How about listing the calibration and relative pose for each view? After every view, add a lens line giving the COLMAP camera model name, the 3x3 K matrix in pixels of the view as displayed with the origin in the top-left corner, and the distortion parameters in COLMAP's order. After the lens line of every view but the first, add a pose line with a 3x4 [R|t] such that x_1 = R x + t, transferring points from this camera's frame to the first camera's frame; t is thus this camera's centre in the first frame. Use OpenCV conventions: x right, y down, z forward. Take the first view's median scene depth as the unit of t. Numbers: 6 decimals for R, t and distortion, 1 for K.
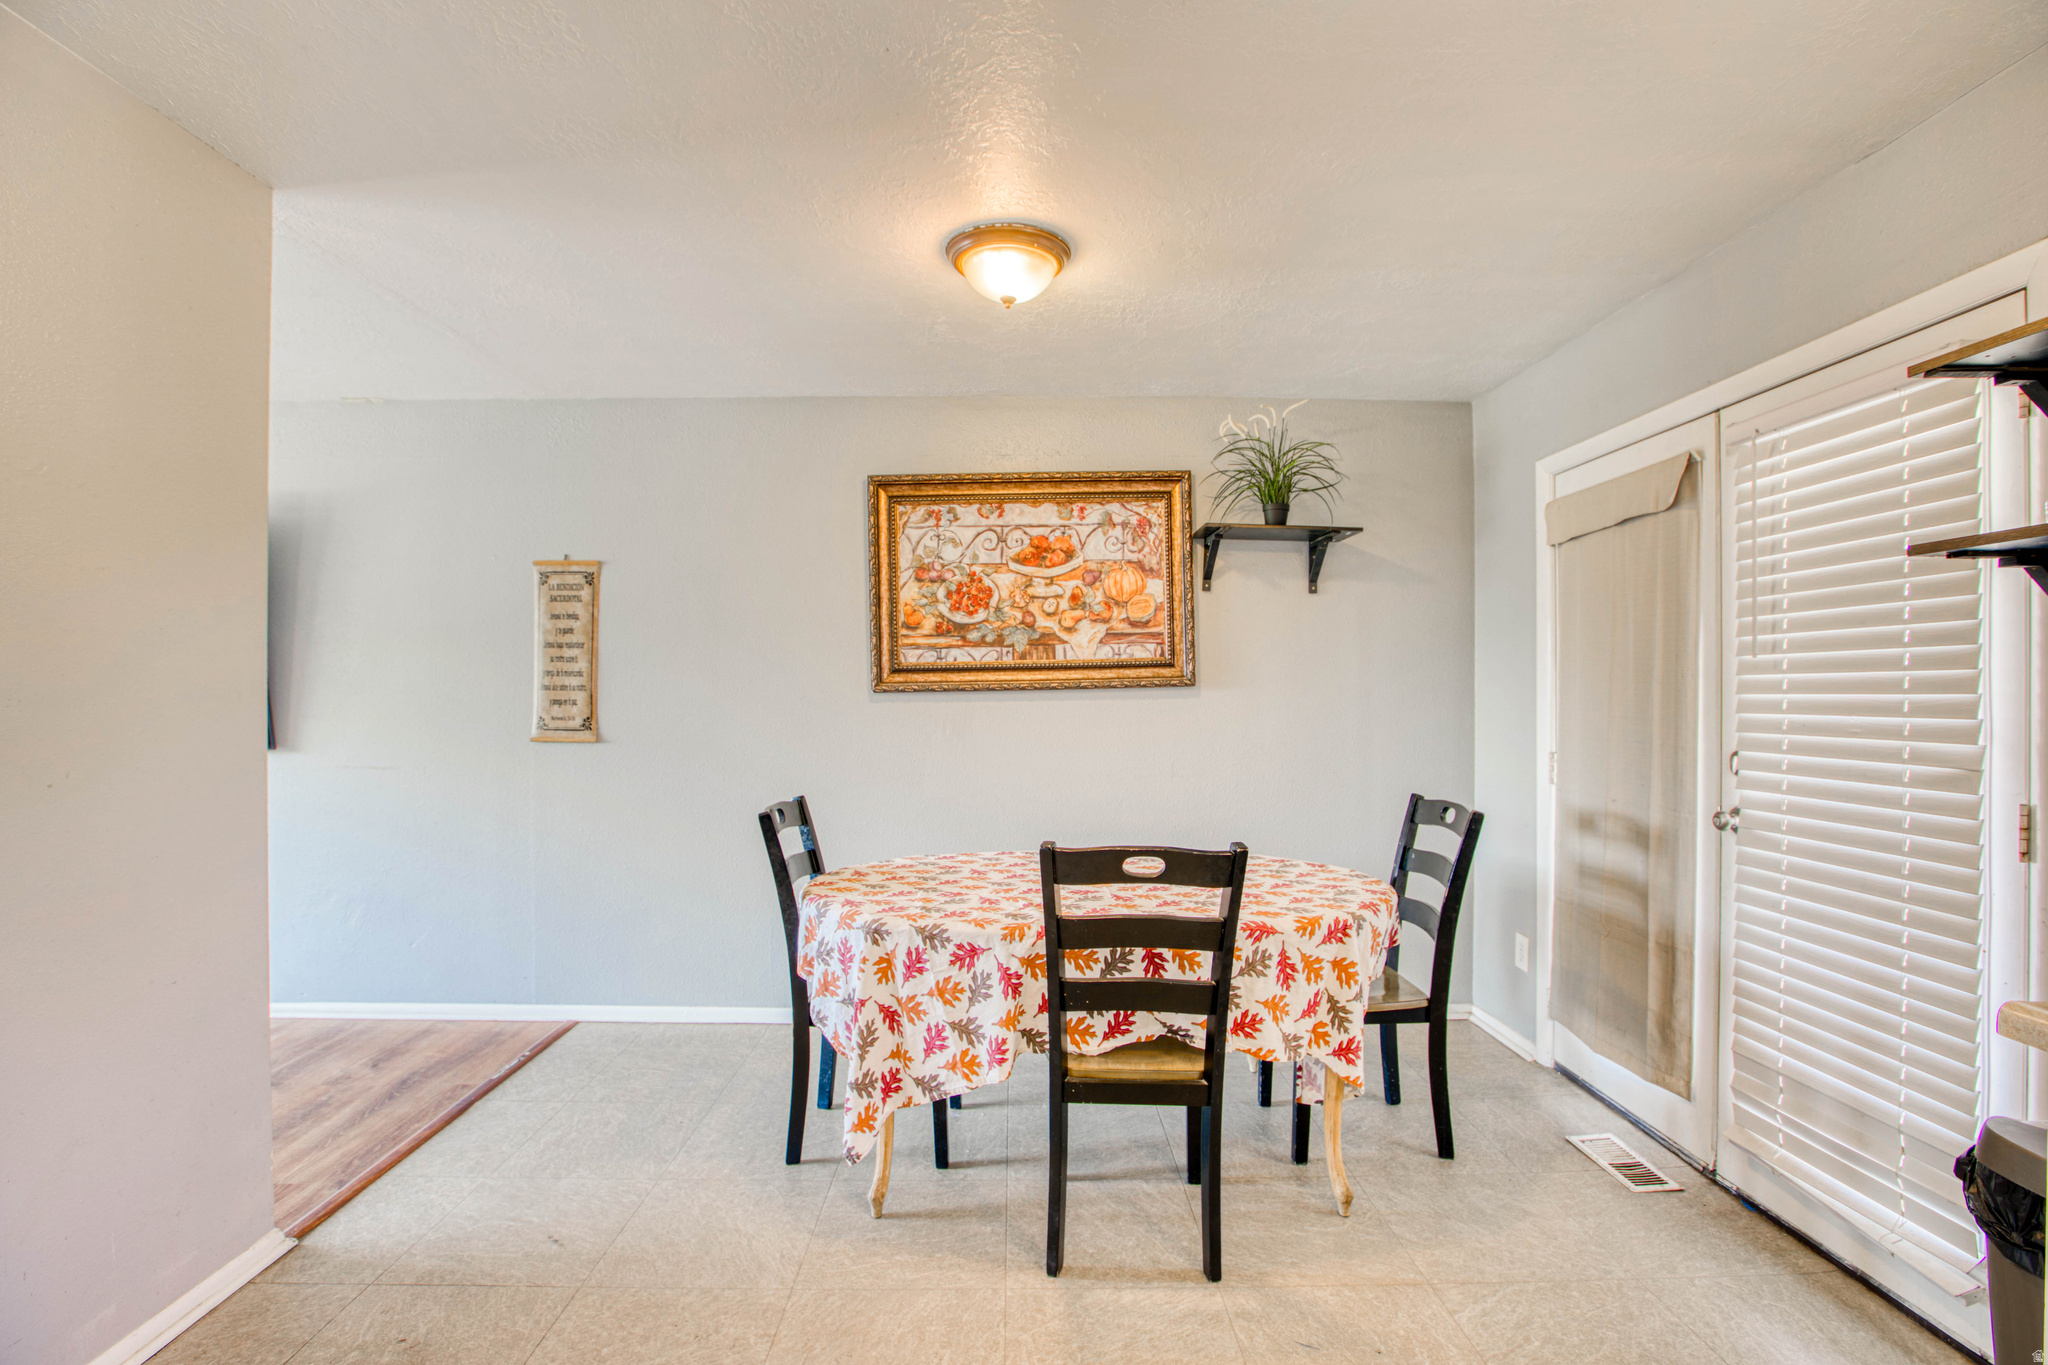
lens RADIAL K [[933.2, 0, 1020.7], [0, 933.2, 686.4], [0, 0, 1]] dist [-0.062437, 0.024565]
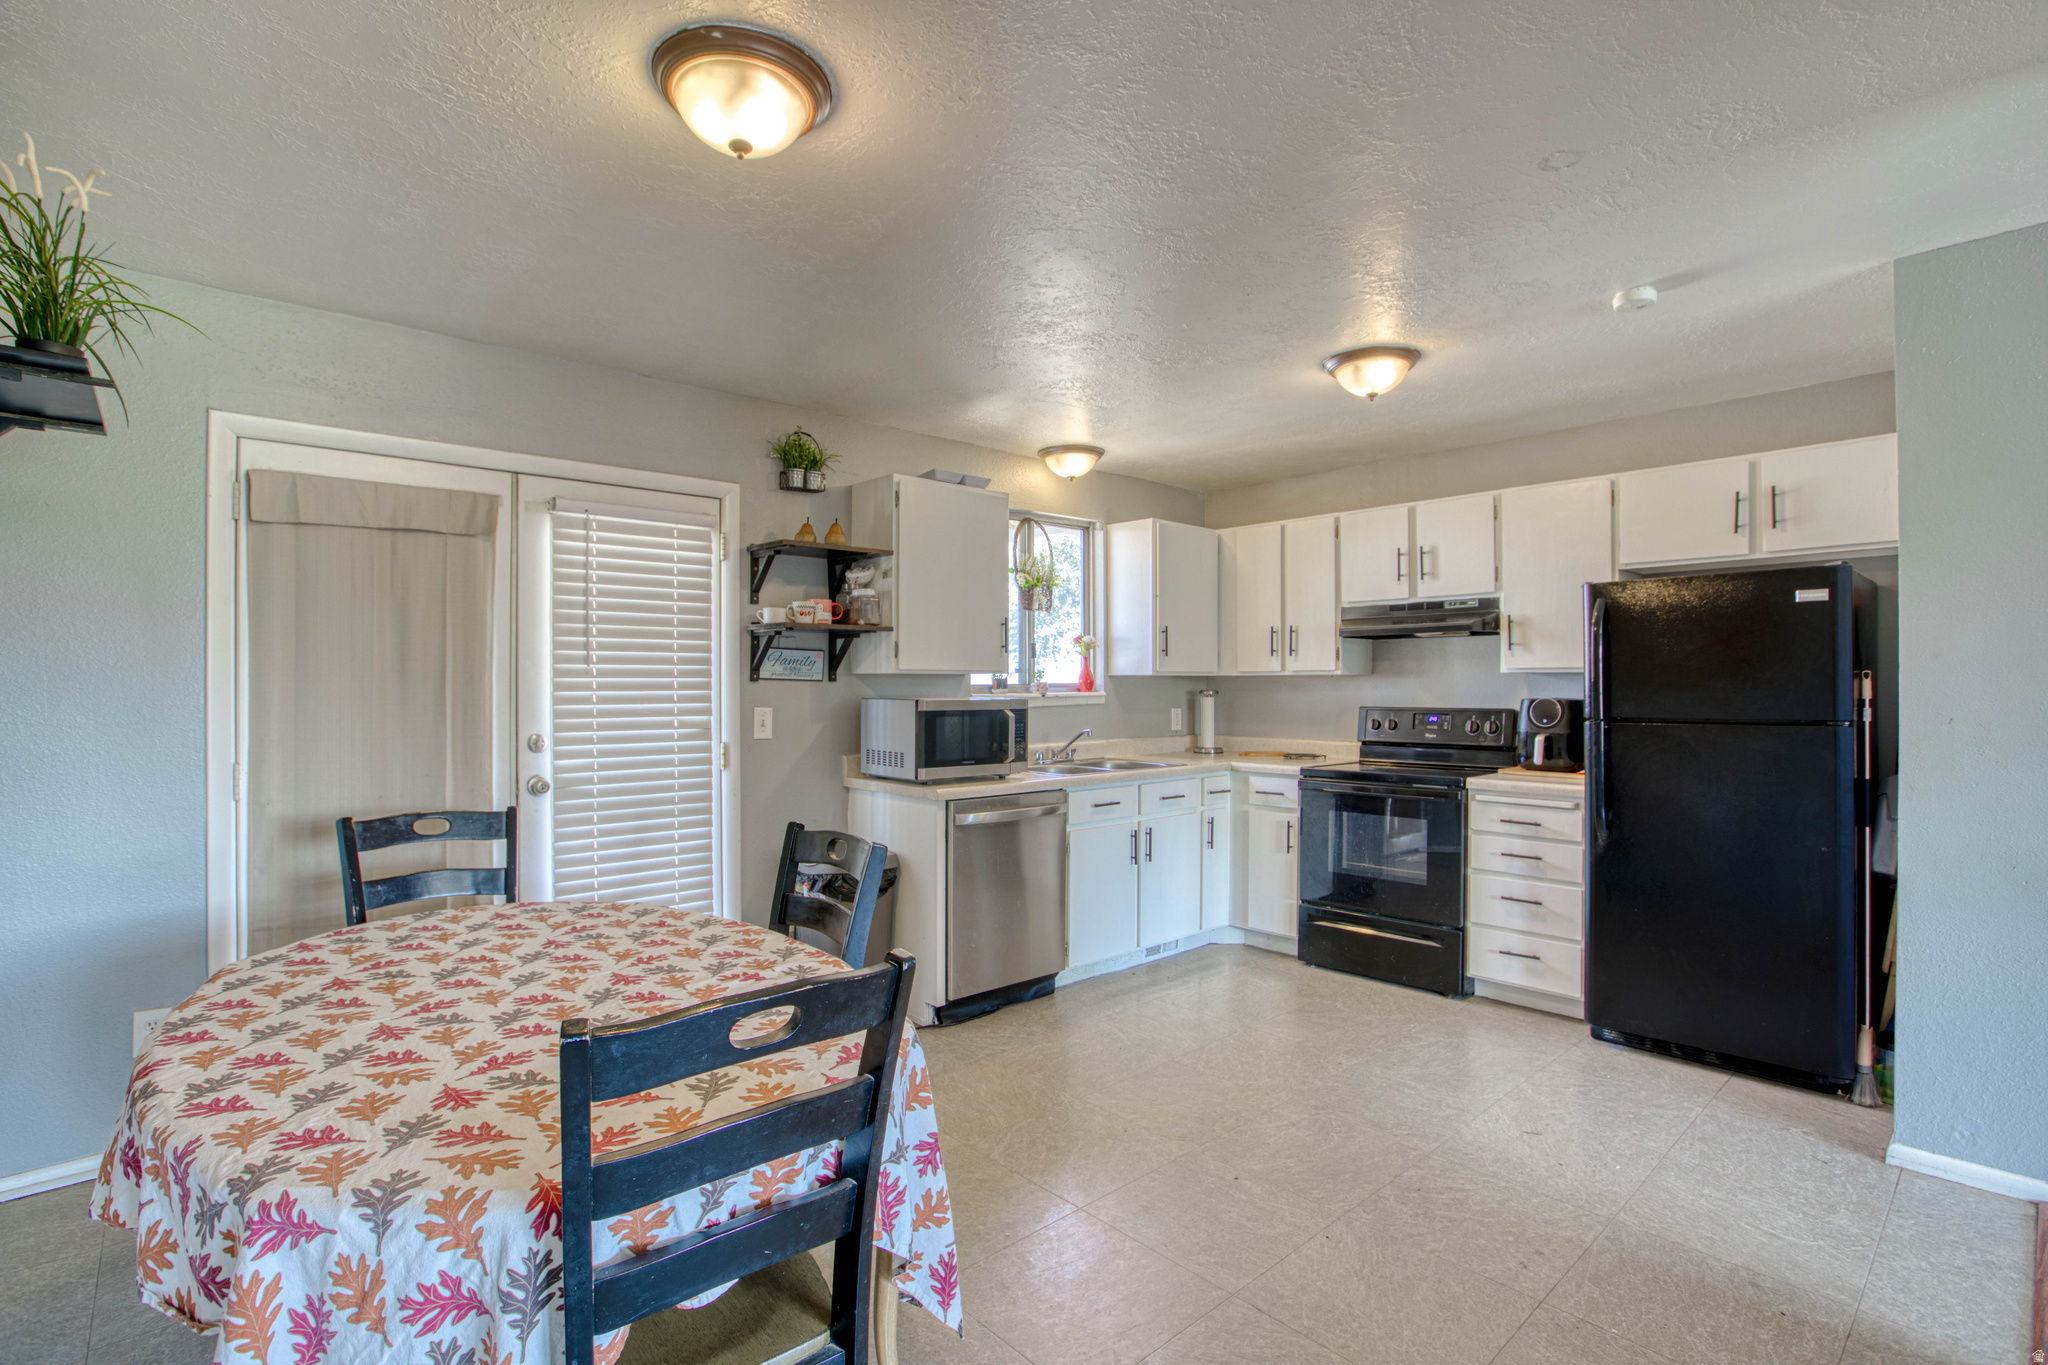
lens RADIAL K [[944.5, 0, 1024.0], [0, 944.5, 682.5], [0, 0, 1]] dist [-0.069338, 0.029961]
pose [[-0.669572, 0.005444, 0.742727, -0.451928], [-0.000102, 0.999972, -0.007422, 0.002926], [-0.742747, -0.005046, -0.669553, 0.870394]]
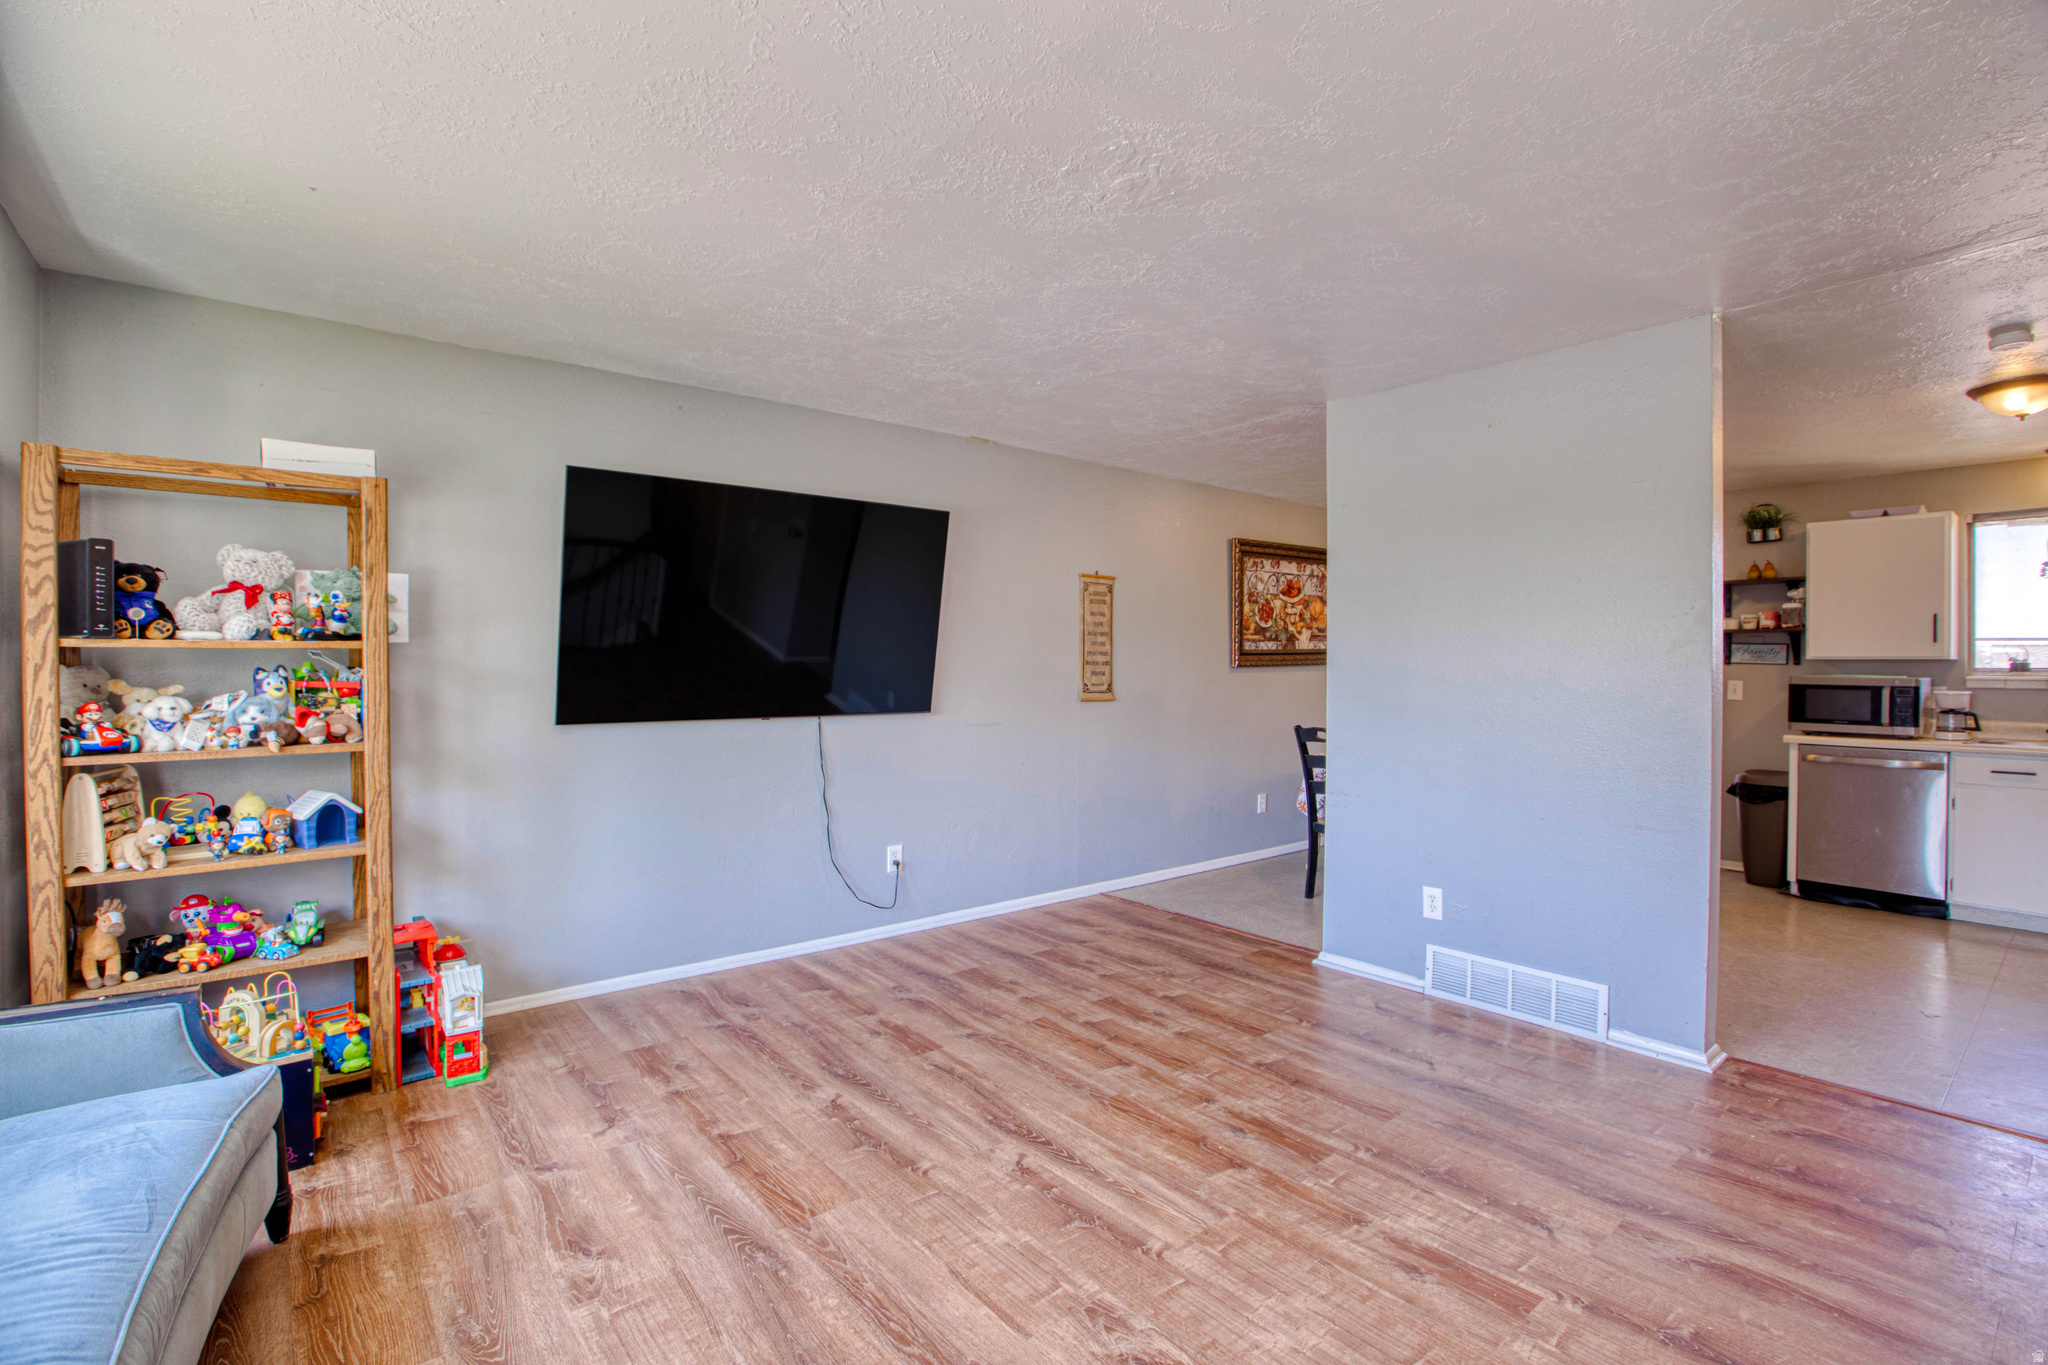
lens RADIAL K [[933.2, 0, 1020.7], [0, 933.2, 686.4], [0, 0, 1]] dist [-0.062437, 0.024565]
pose [[0.774696, -0.011423, 0.632230, -1.514304], [-0.007288, 0.999609, 0.026991, -0.001216], [-0.632292, -0.025517, 0.774310, -0.058281]]
